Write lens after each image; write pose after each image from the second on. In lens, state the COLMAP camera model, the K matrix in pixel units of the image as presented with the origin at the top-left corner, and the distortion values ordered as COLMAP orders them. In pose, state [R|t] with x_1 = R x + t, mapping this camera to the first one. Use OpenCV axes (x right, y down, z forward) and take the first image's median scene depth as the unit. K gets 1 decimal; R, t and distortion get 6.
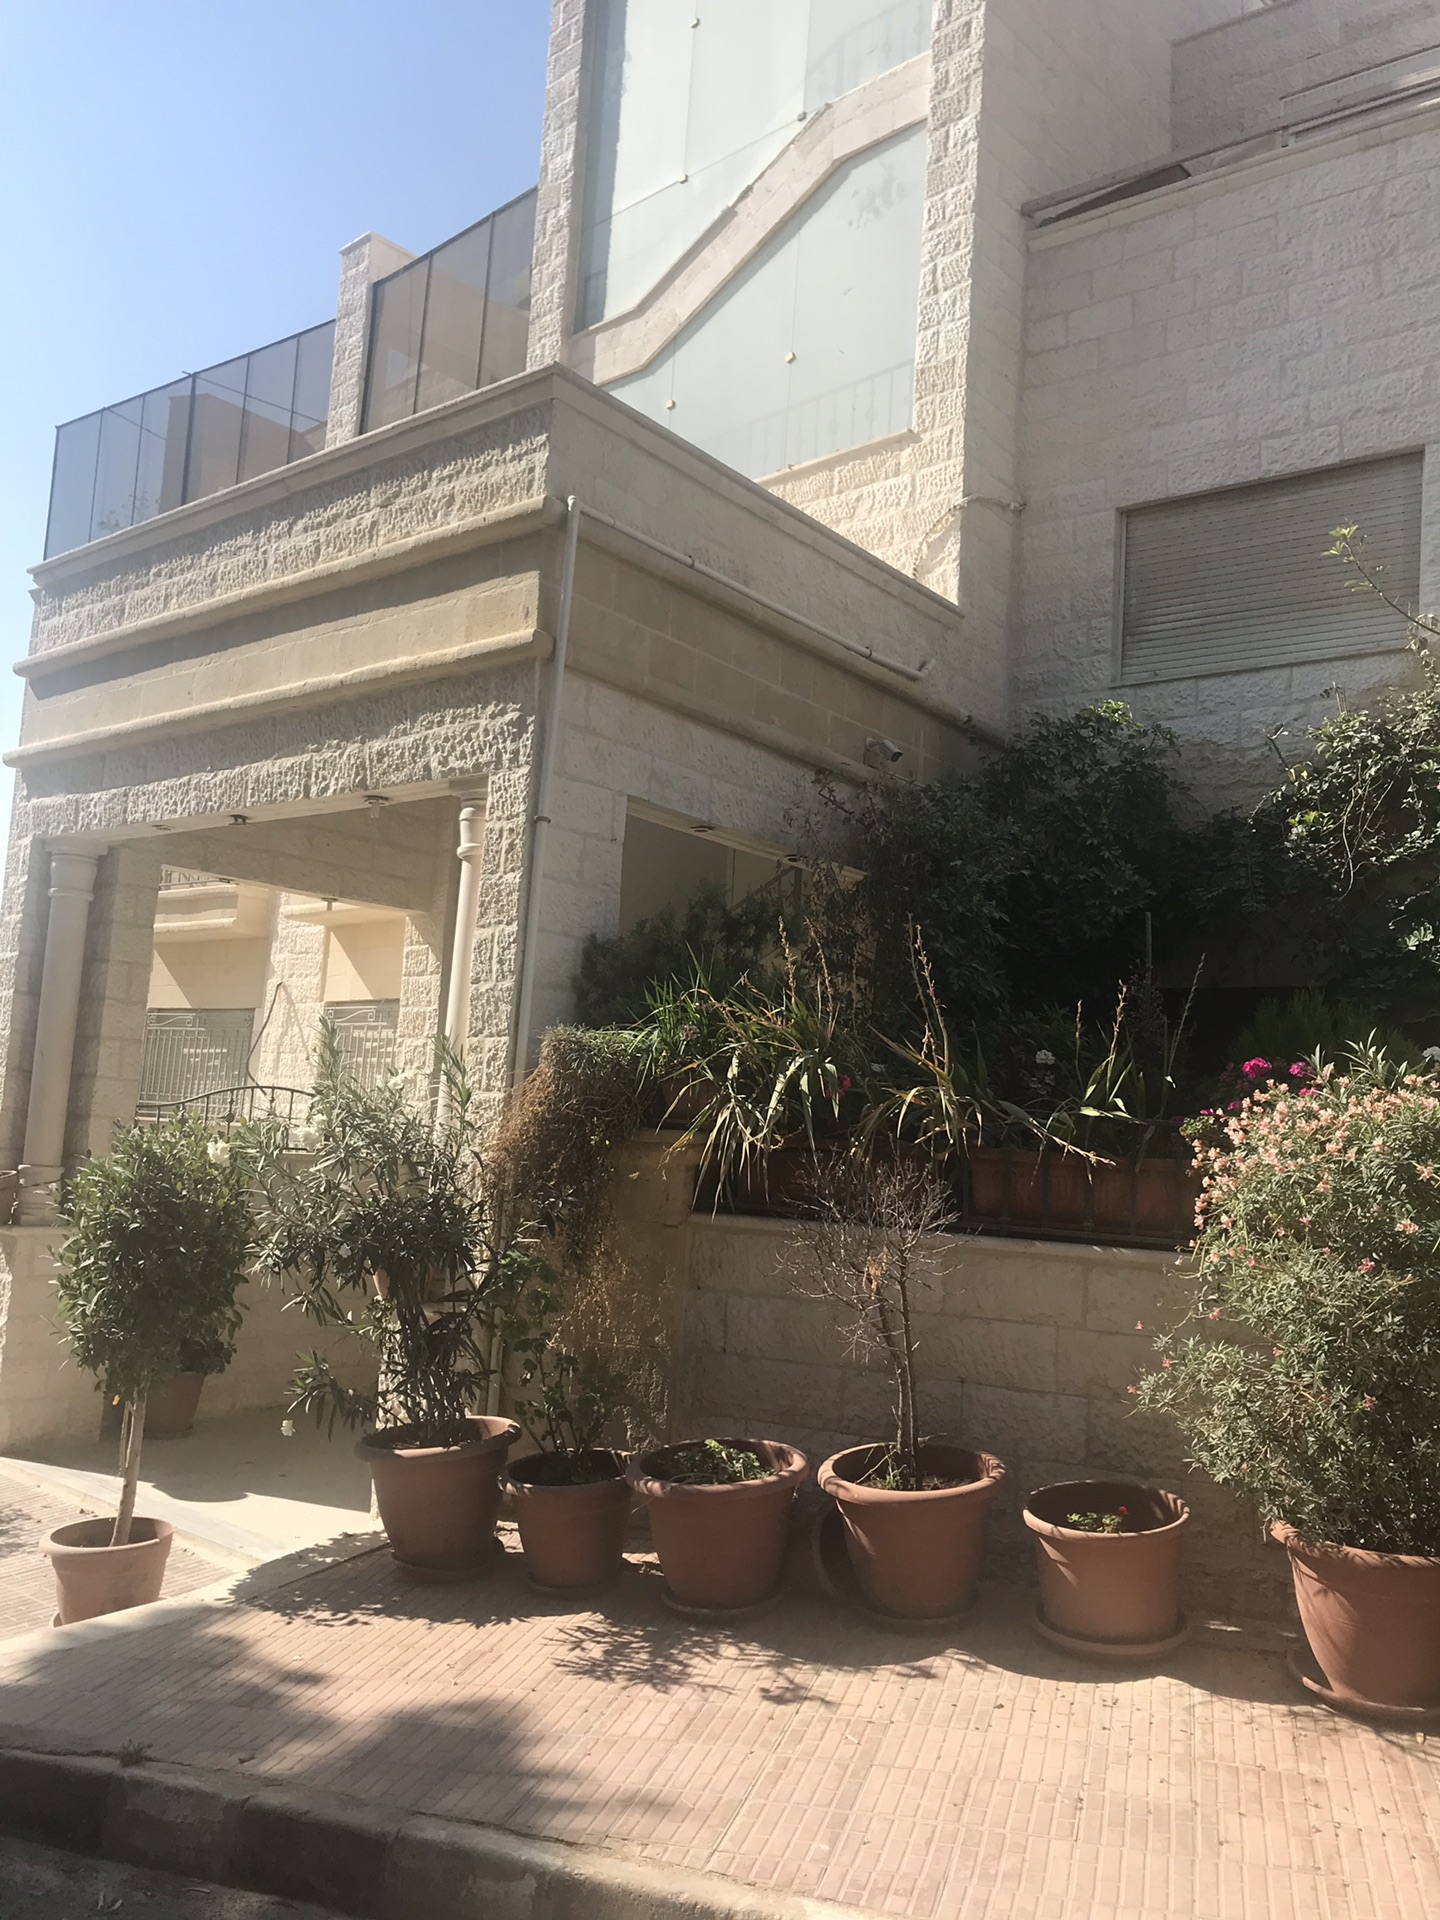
lens RADIAL K [[1569.9, 0, 736.8], [0, 1569.9, 967.9], [0, 0, 1]] dist [0.040409, -0.044759]
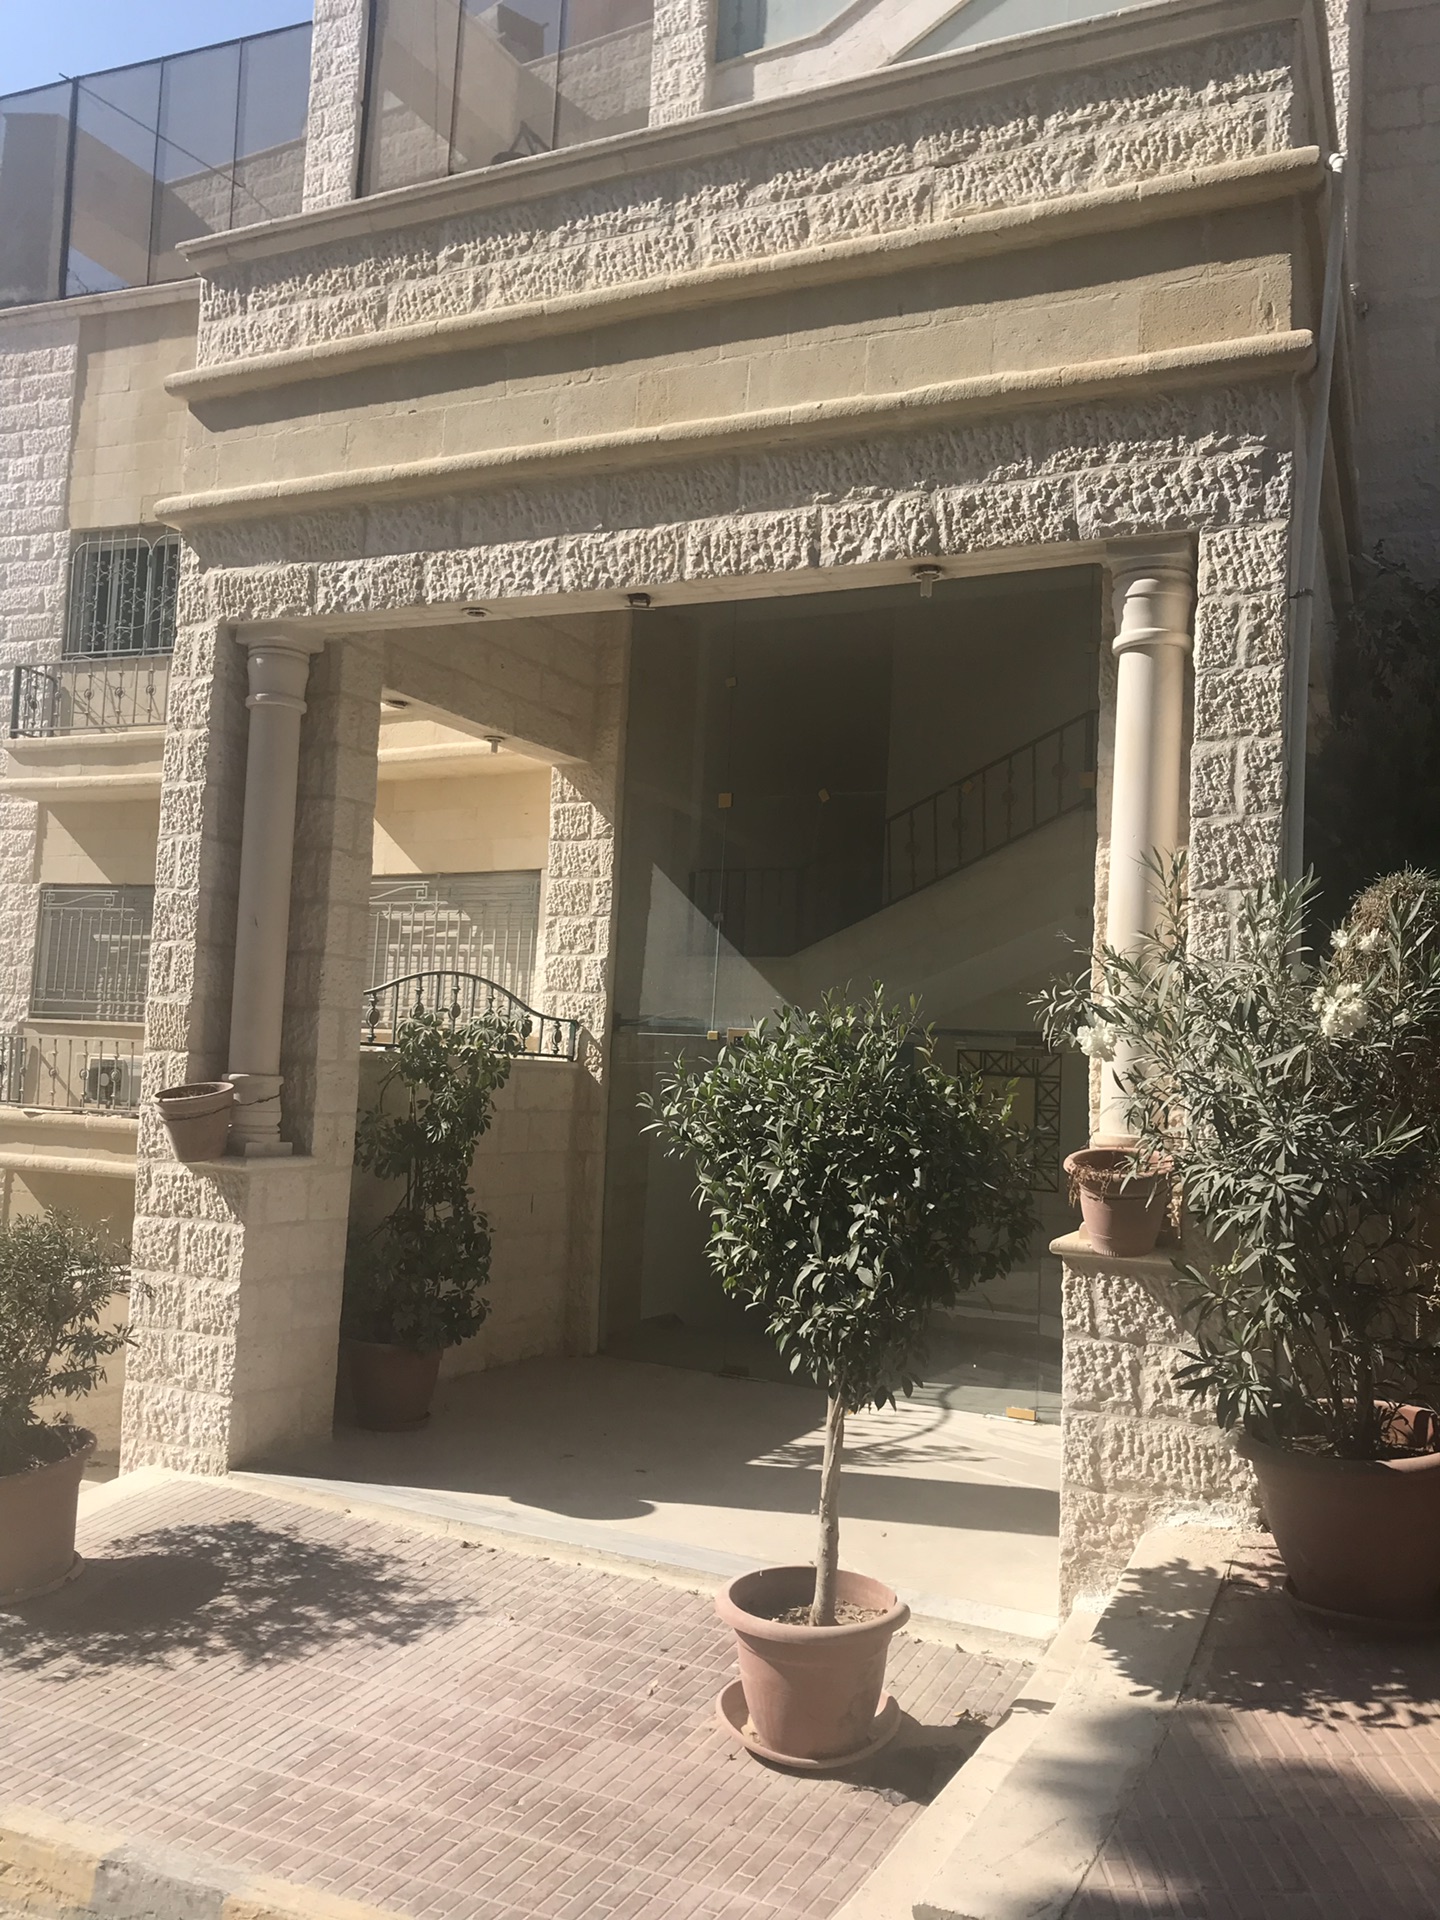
lens RADIAL K [[1569.9, 0, 708.8], [0, 1569.9, 960.0], [0, 0, 1]] dist [0.040409, -0.044759]
pose [[0.969657, 0.006392, 0.244385, -0.496978], [-0.018628, 0.998684, 0.047789, 0.040178], [-0.243758, -0.050891, 0.968500, 0.295961]]
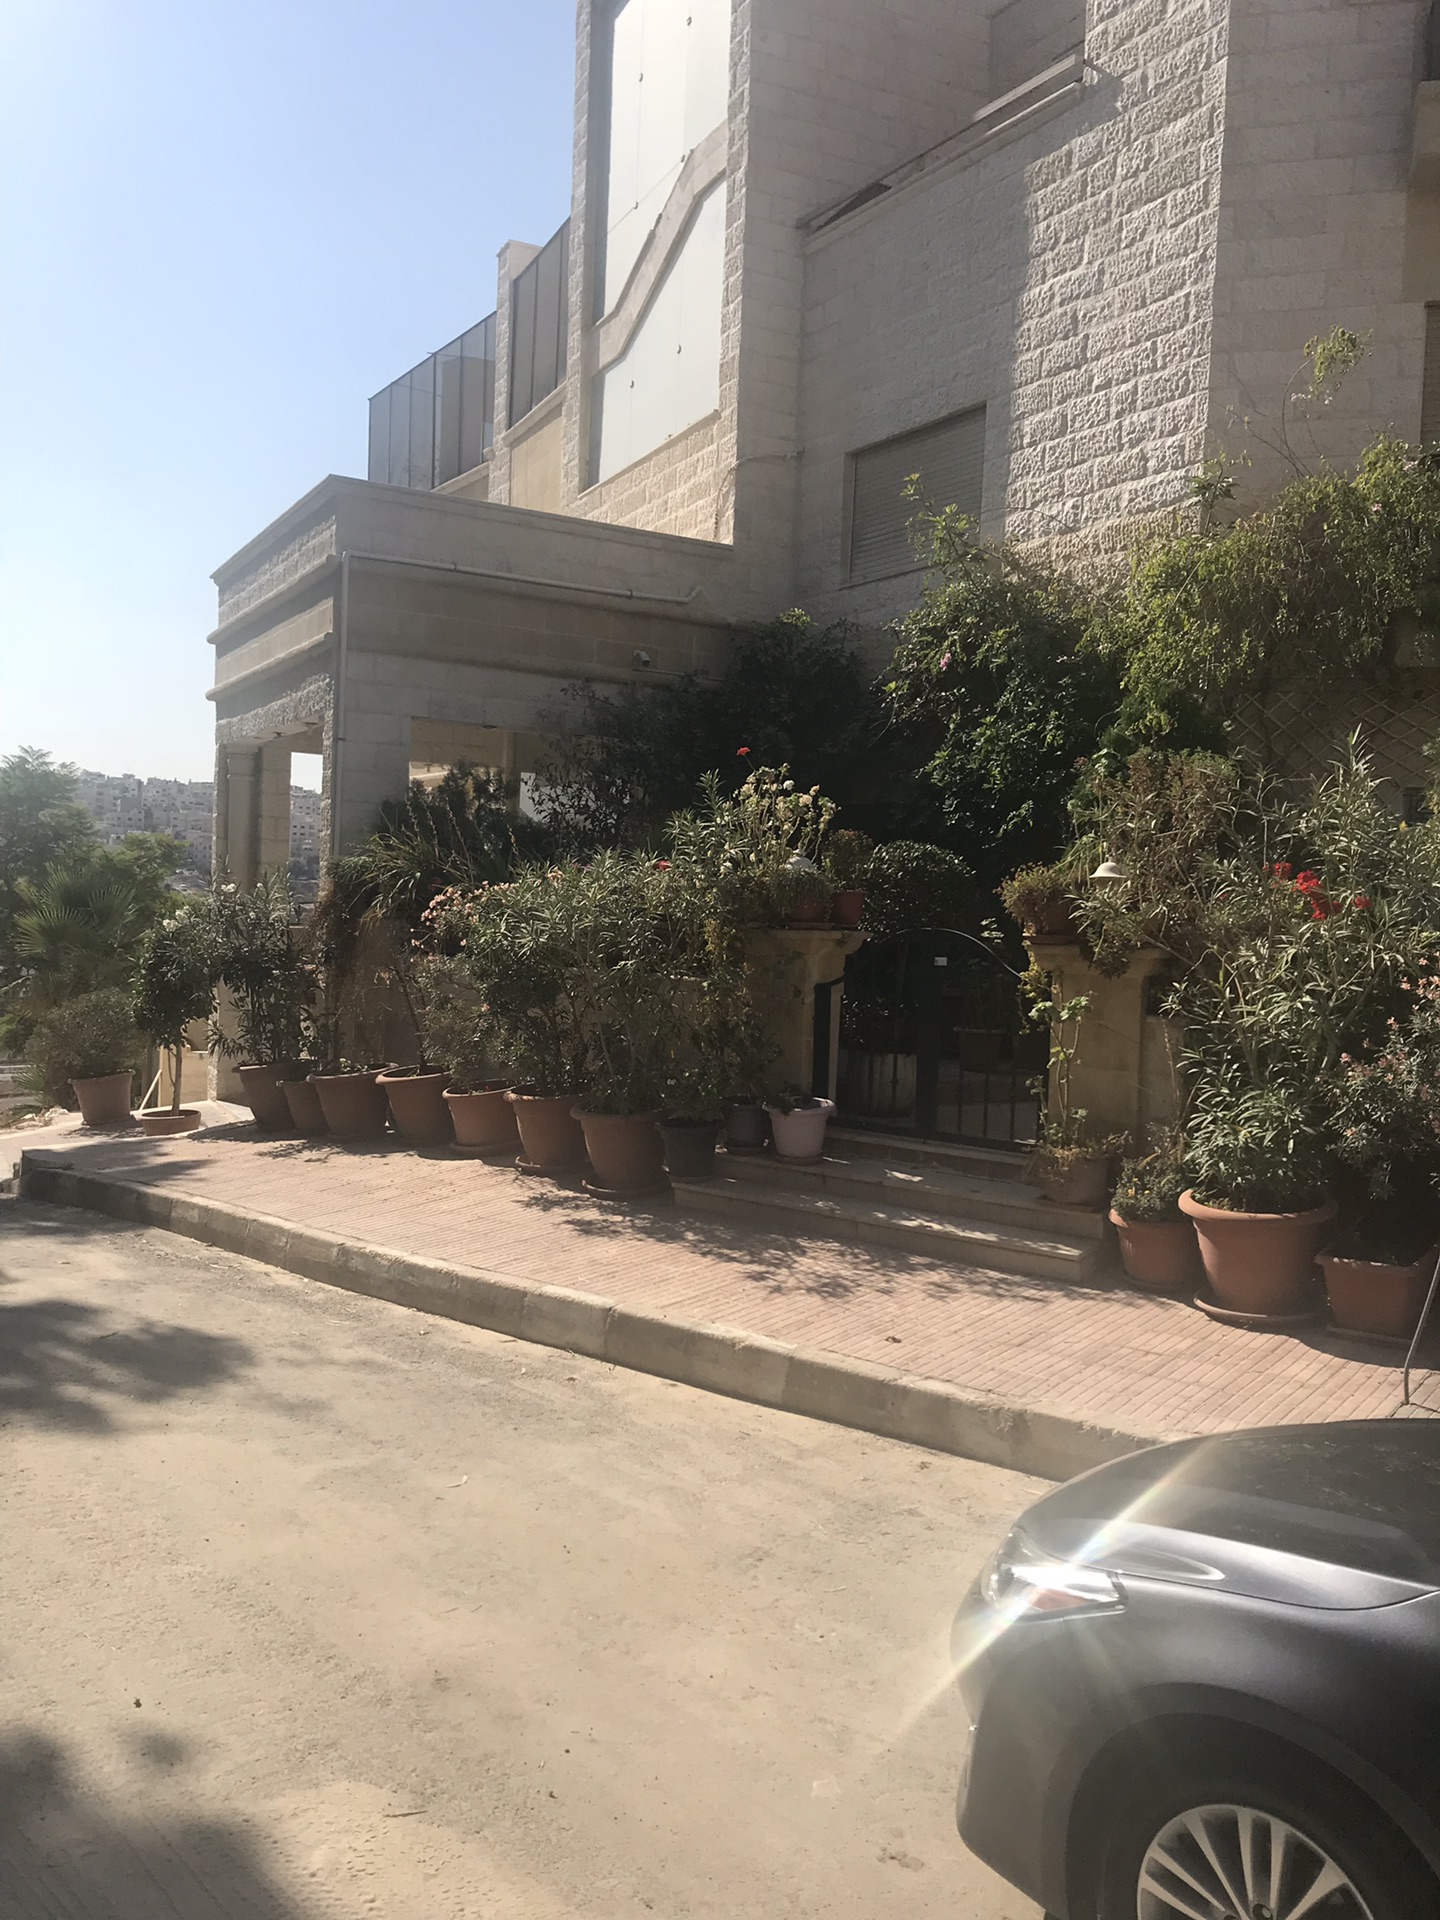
lens RADIAL K [[1569.9, 0, 716.8], [0, 1569.9, 968.4], [0, 0, 1]] dist [0.040409, -0.044759]
pose [[0.932828, -0.010786, -0.360160, 0.786213], [0.057998, 0.991013, 0.120539, -0.022309], [0.355624, -0.133331, 0.925070, -0.470513]]
